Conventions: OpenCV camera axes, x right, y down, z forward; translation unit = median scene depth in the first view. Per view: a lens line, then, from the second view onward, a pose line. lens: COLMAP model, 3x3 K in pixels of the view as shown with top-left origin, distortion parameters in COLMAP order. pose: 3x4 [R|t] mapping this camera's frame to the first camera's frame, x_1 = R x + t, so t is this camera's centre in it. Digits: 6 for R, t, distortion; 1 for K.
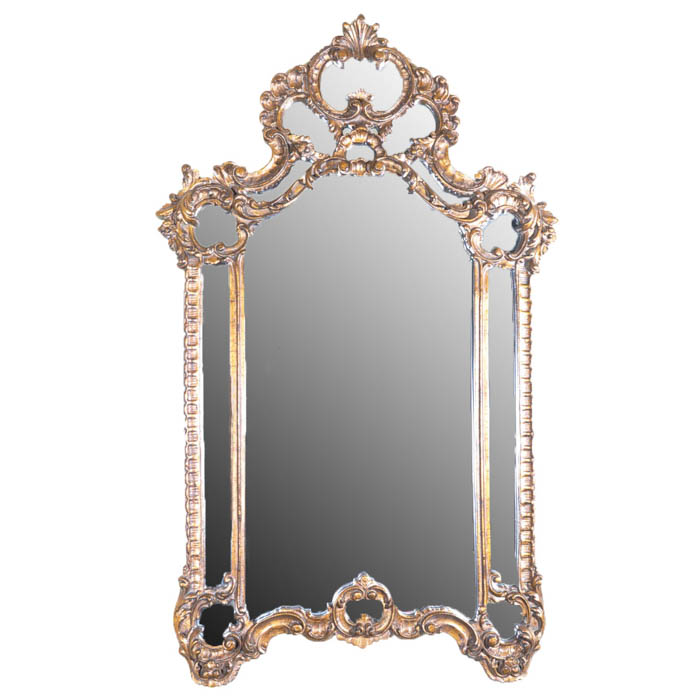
lens RADIAL K [[906.1, 0, 348.2], [0, 906.1, 350.7], [0, 0, 1]] dist [-0.080869, 0.000000]
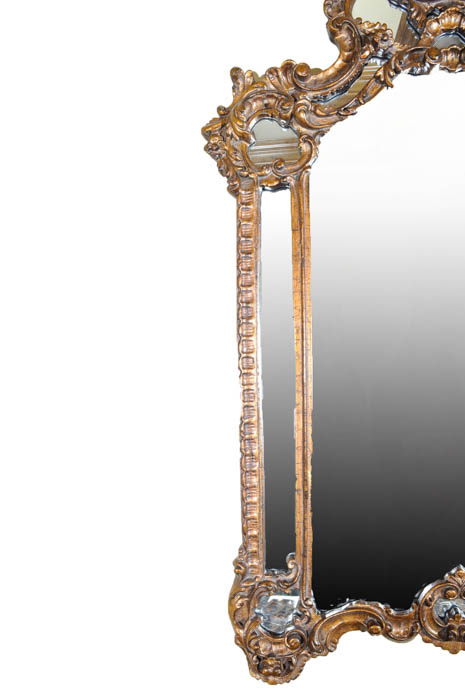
lens RADIAL K [[560.3, 0, 232.3], [0, 560.3, 349.8], [0, 0, 1]] dist [-0.079057, 0.004158]
pose [[0.977110, -0.002241, -0.212725, -0.076047], [0.015238, 0.998113, 0.059480, 0.021310], [0.212190, -0.061360, 0.975300, 0.487984]]
